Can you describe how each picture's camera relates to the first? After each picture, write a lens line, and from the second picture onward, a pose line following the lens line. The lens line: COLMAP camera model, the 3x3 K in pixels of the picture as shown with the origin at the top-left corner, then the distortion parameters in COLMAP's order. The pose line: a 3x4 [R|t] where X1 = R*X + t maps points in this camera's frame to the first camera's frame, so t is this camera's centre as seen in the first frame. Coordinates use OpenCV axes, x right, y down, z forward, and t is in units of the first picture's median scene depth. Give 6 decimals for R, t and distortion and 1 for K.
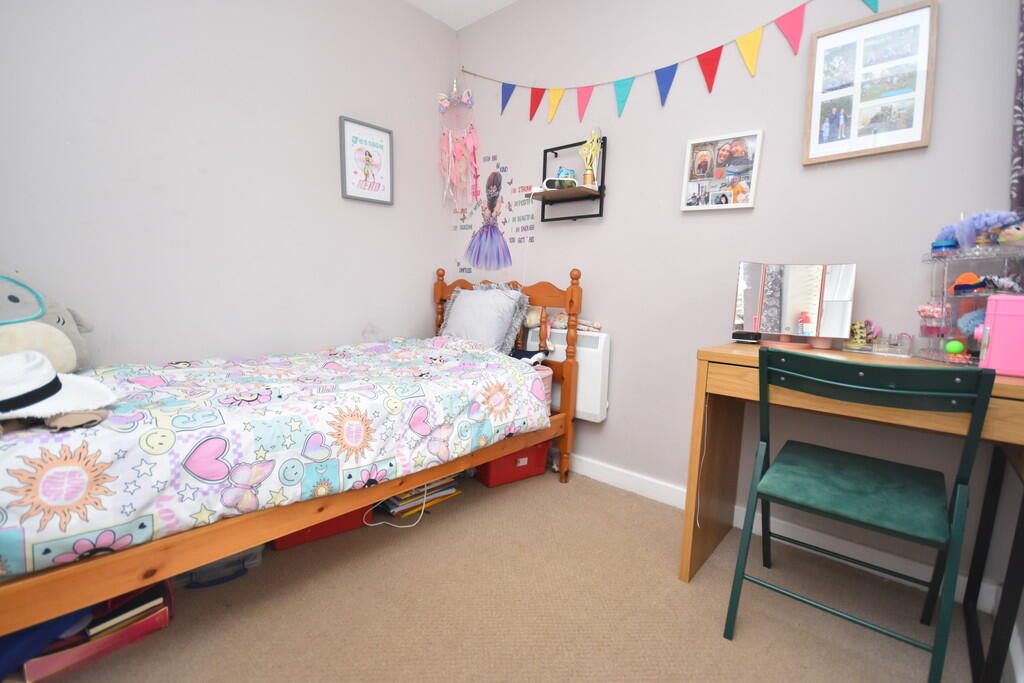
lens RADIAL K [[455.6, 0, 511.0], [0, 455.6, 342.5], [0, 0, 1]] dist [0.001466, -0.005696]
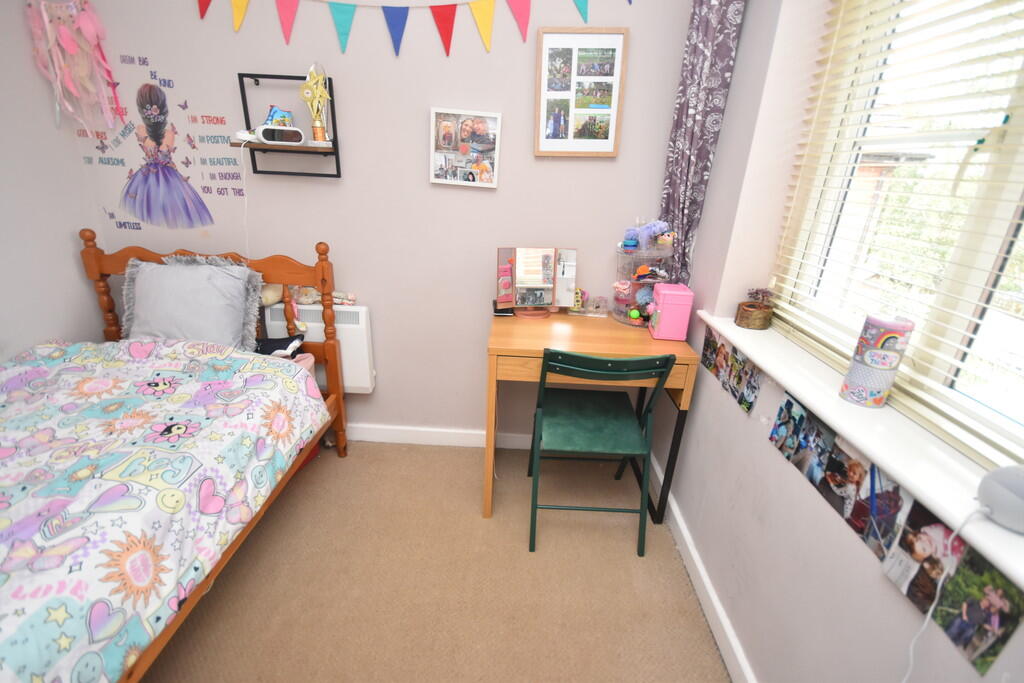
lens RADIAL K [[455.6, 0, 511.9], [0, 455.6, 342.7], [0, 0, 1]] dist [0.001466, -0.005696]
pose [[0.763779, -0.233063, 0.601933, -0.154535], [0.056836, 0.953200, 0.296951, -0.220561], [-0.642970, -0.192594, 0.741281, 0.077102]]
